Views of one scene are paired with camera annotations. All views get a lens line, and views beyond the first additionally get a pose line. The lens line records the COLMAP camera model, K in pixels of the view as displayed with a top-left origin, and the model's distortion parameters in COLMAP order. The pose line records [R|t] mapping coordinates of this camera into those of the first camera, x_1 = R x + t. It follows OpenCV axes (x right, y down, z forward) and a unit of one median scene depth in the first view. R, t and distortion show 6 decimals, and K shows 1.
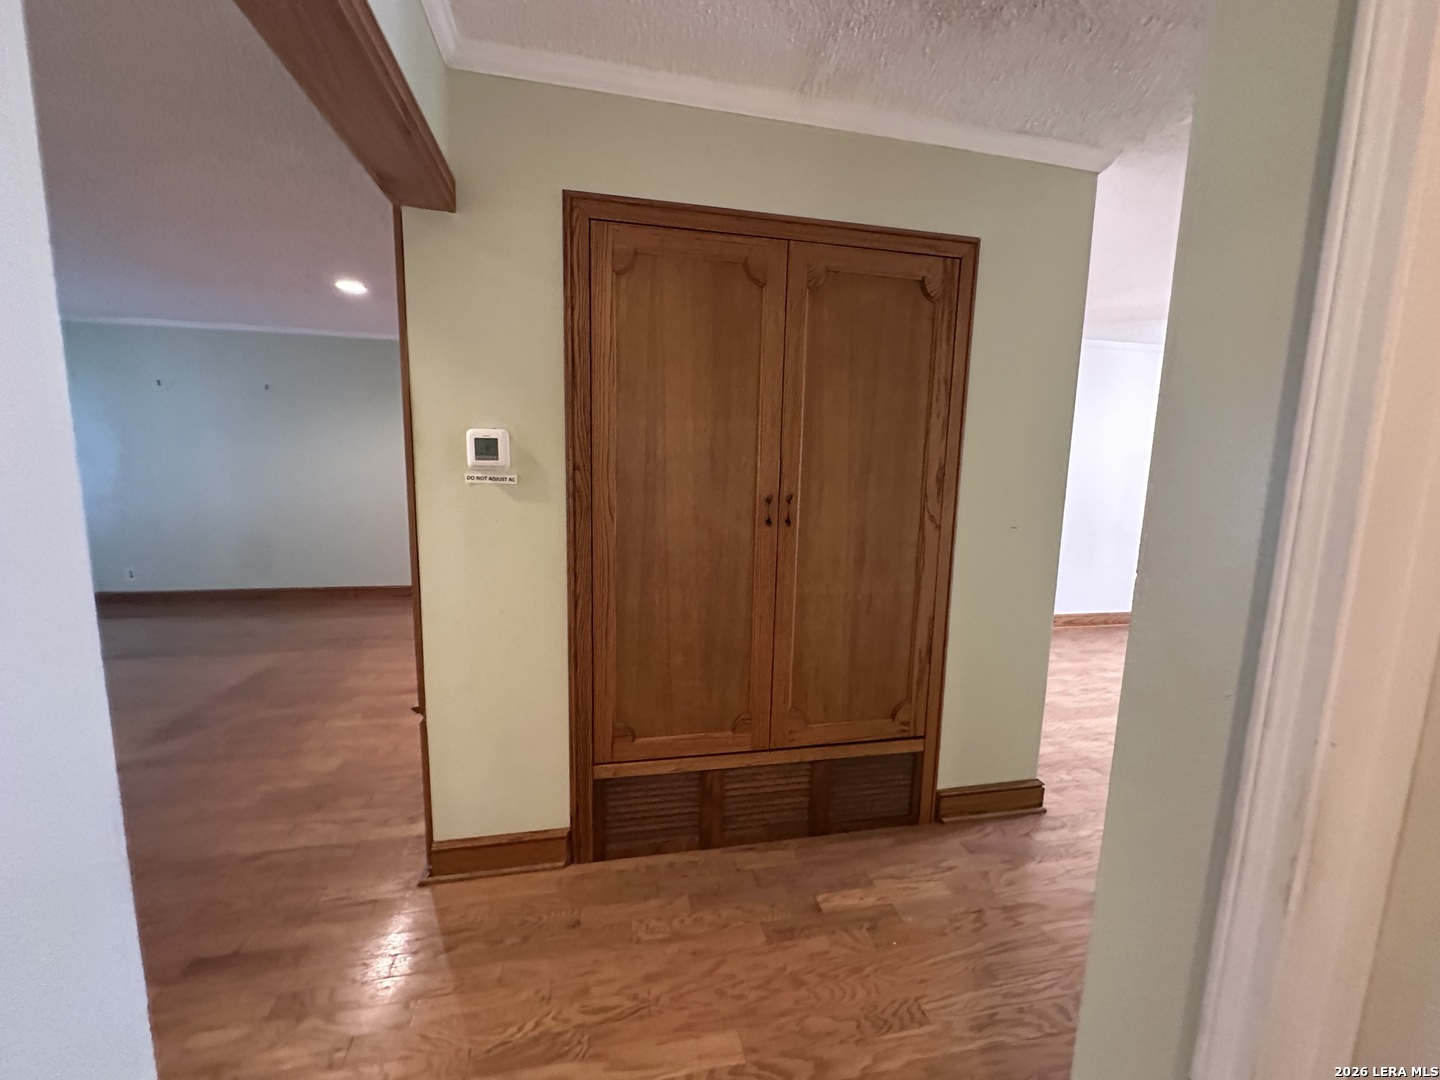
lens RADIAL K [[576.1, 0, 717.6], [0, 576.1, 539.5], [0, 0, 1]] dist [-0.006542, -0.000007]
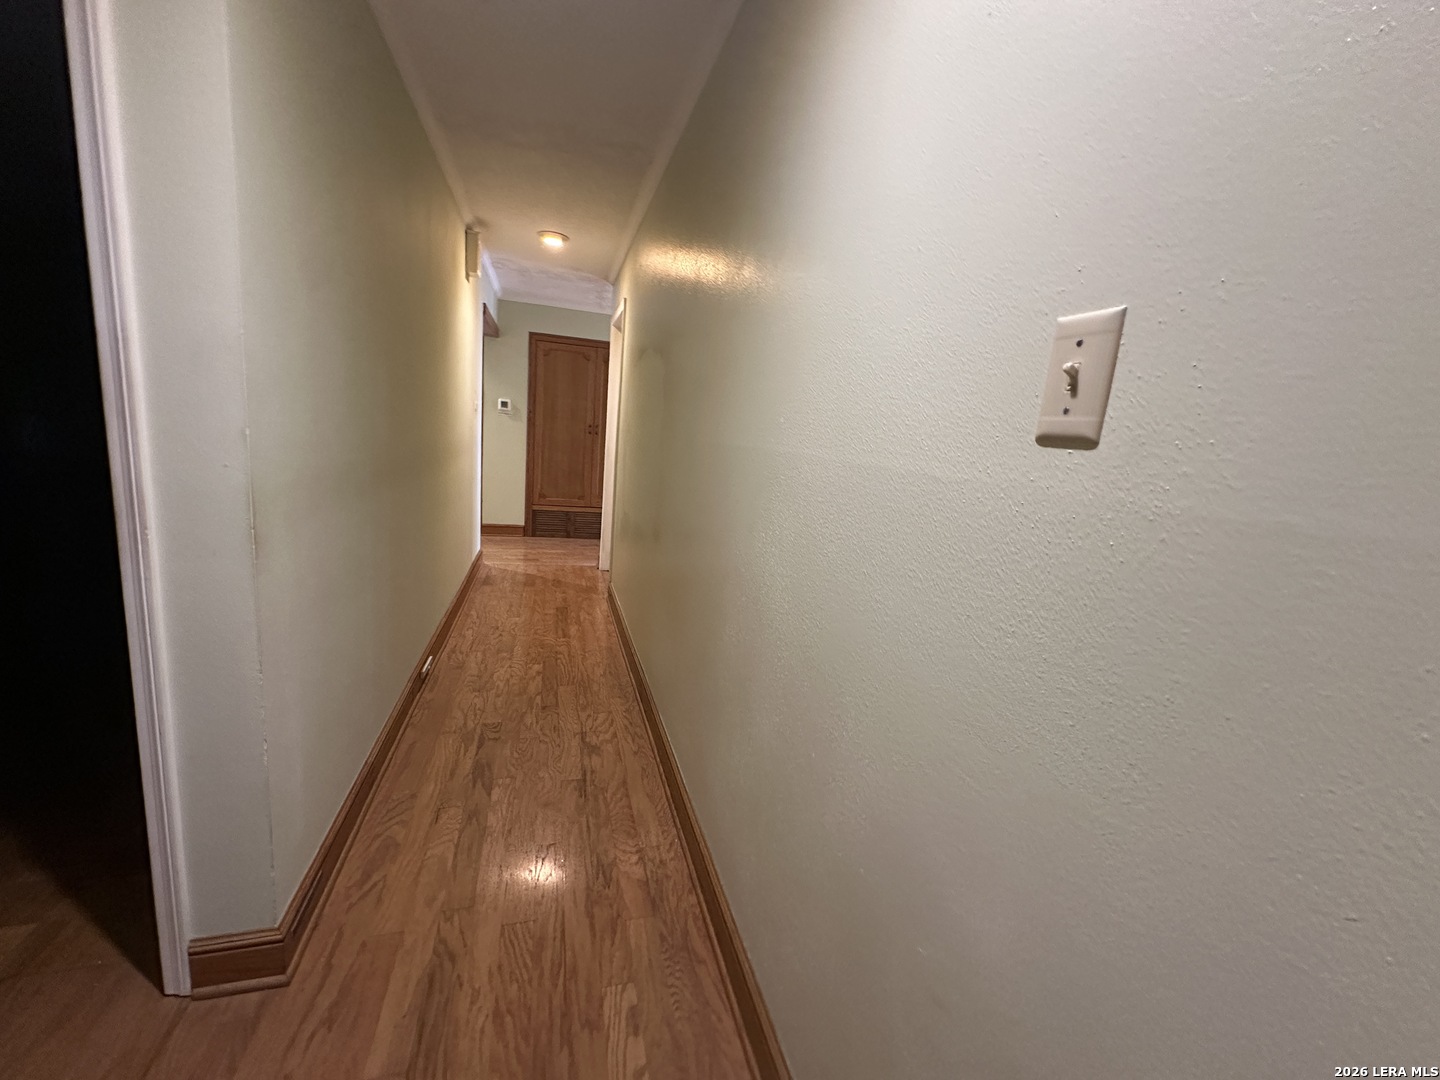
lens RADIAL K [[576.1, 0, 719.4], [0, 576.1, 541.4], [0, 0, 1]] dist [-0.006542, -0.000007]
pose [[0.996440, 0.053965, 0.064777, 0.650003], [-0.058105, 0.996268, 0.063831, 0.335802], [-0.061090, -0.067368, 0.995856, -2.362710]]
